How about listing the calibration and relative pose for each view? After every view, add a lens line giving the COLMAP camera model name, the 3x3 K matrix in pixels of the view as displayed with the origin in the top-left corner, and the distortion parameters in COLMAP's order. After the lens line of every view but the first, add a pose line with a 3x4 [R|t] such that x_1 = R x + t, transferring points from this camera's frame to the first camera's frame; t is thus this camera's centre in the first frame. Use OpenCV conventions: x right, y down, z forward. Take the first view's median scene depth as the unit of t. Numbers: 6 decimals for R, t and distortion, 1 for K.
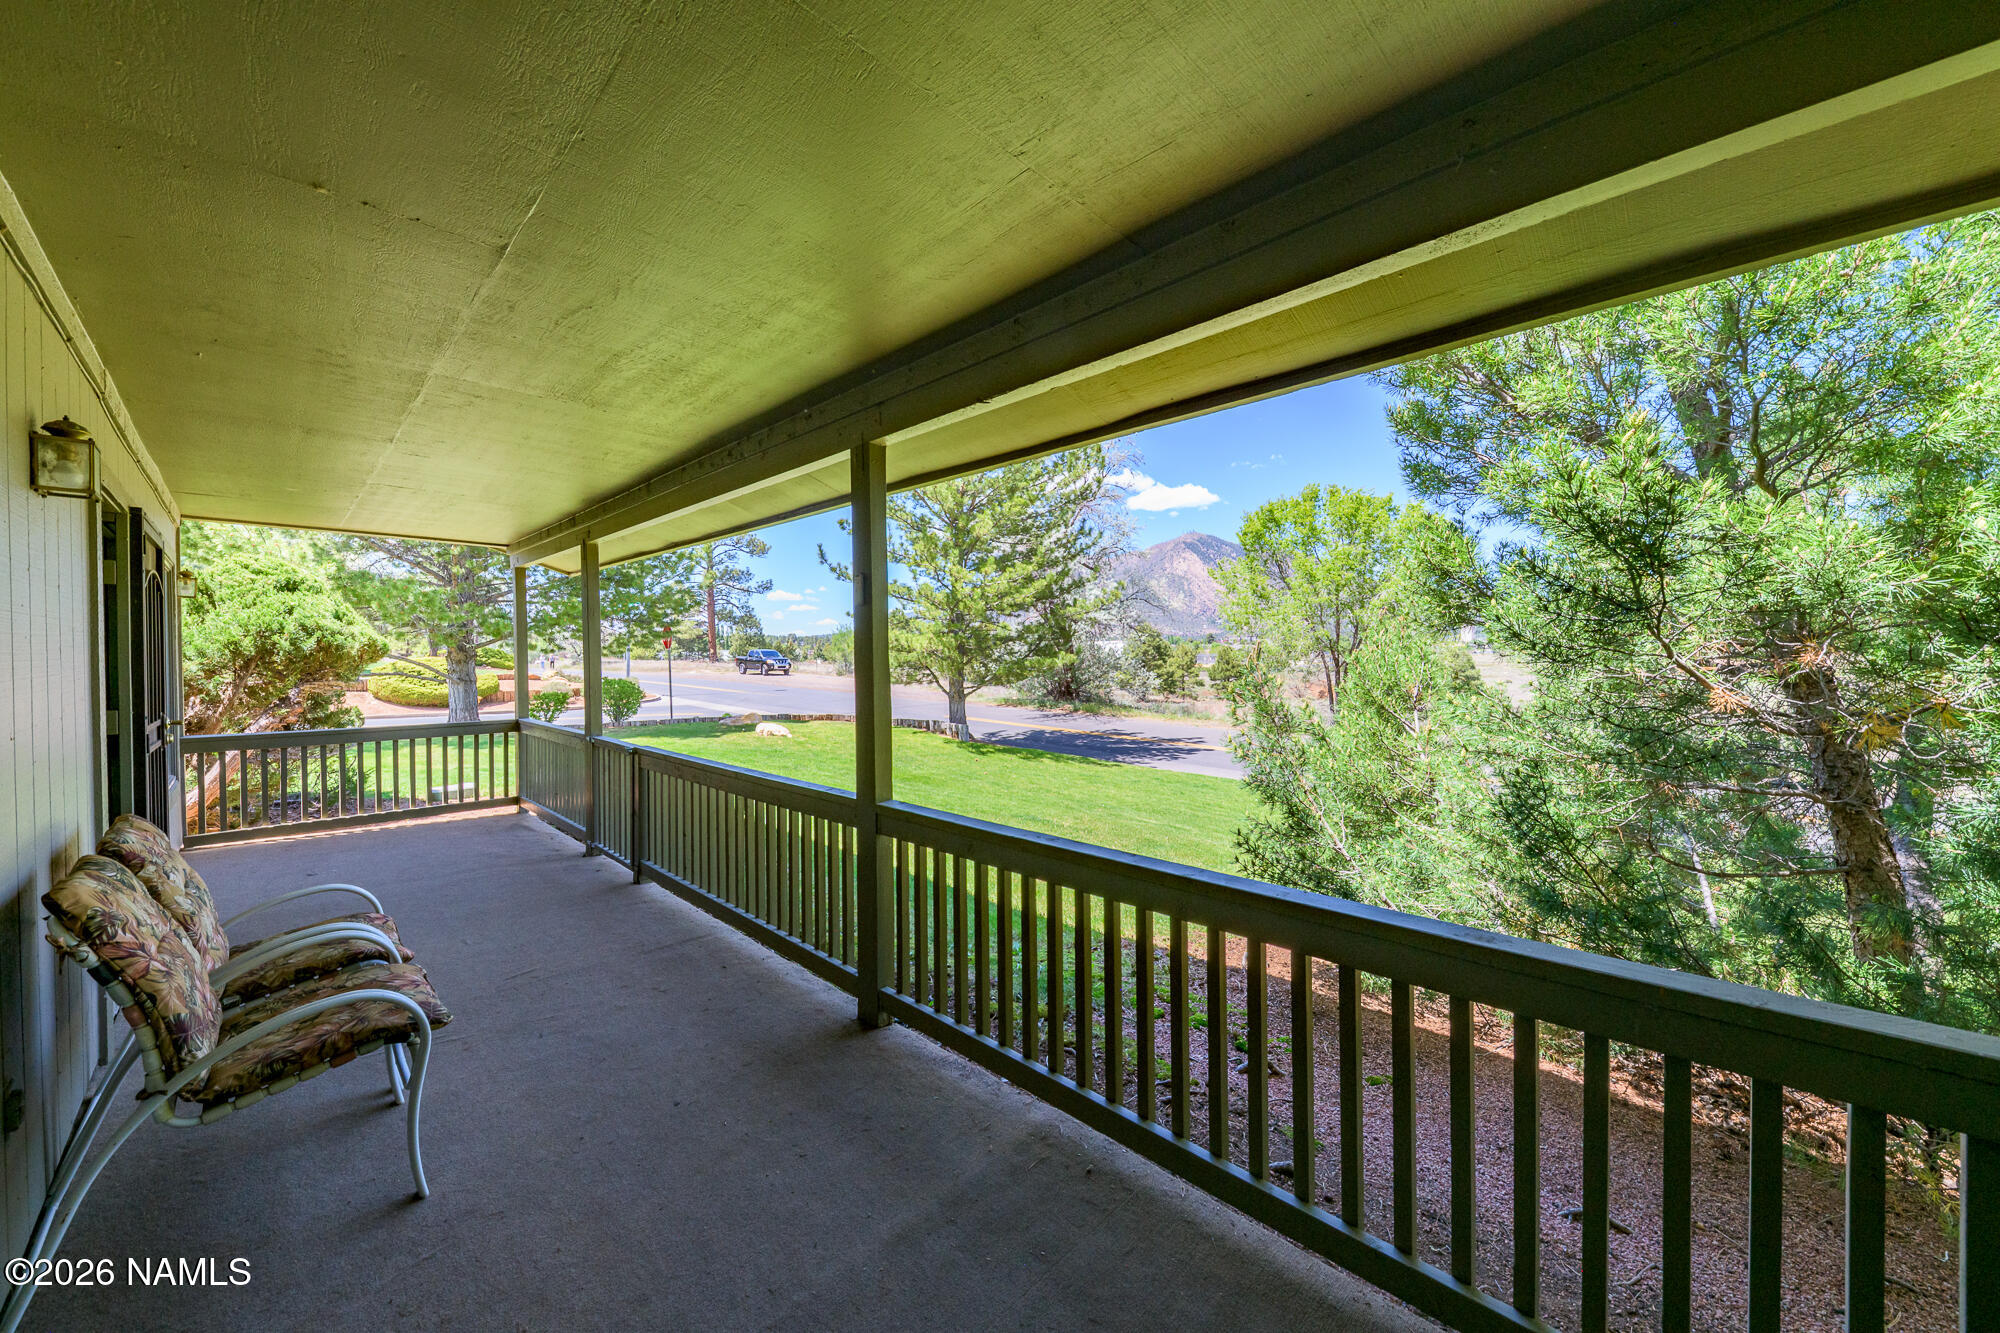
lens RADIAL K [[730.3, 0, 999.3], [0, 730.3, 659.6], [0, 0, 1]] dist [-0.004123, -0.001023]
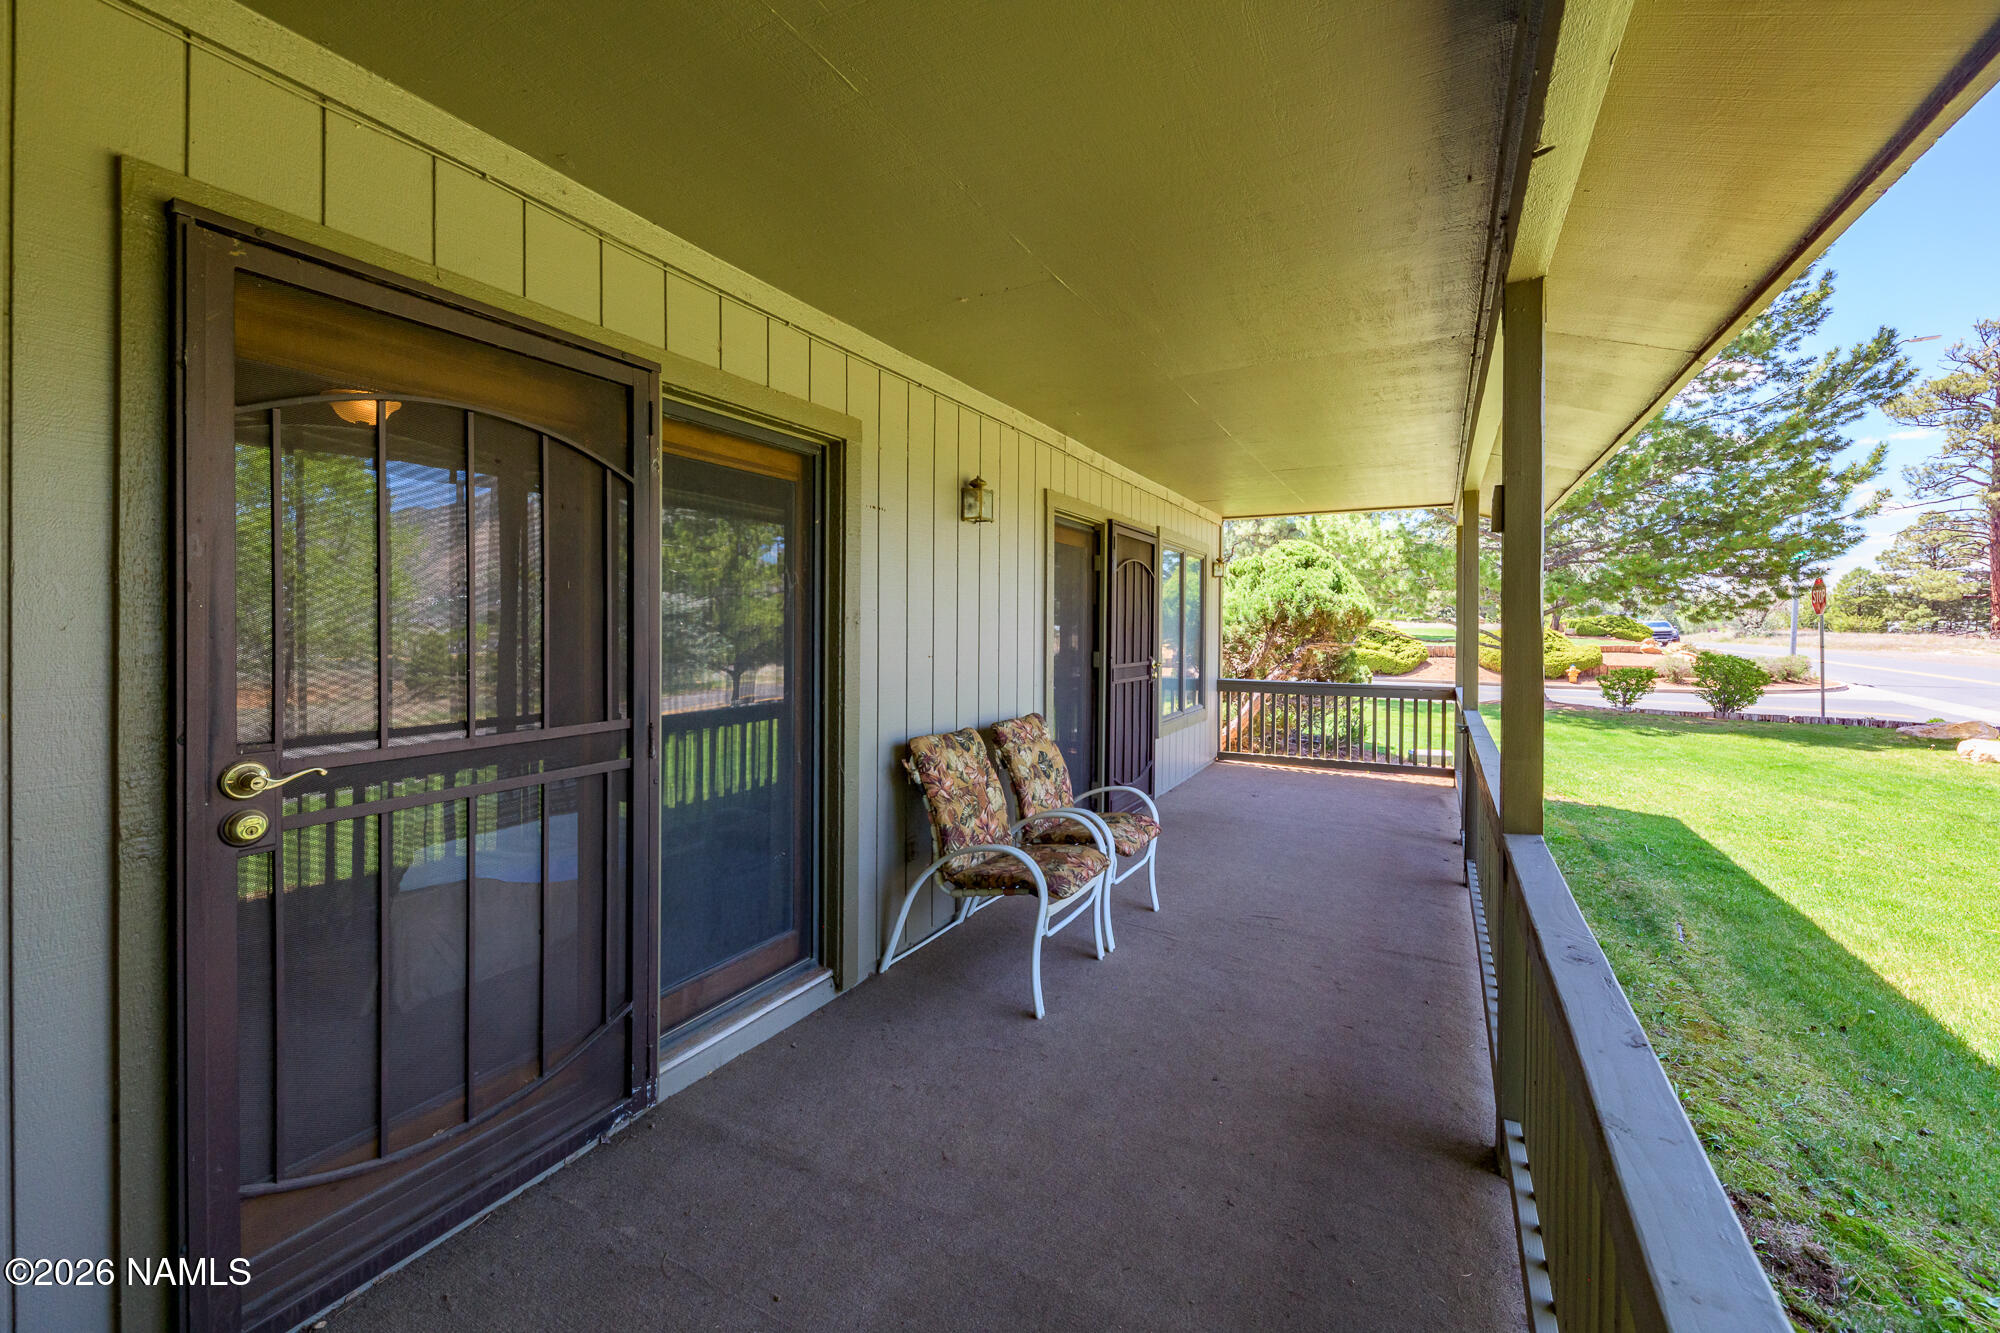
lens RADIAL K [[780.3, 0, 985.3], [0, 780.3, 643.7], [0, 0, 1]] dist [0.004258, 0.000381]
pose [[0.266162, 0.028704, -0.963501, 0.148910], [-0.010630, 0.999583, 0.026843, 0.004689], [0.963870, 0.003098, 0.266356, 0.144171]]
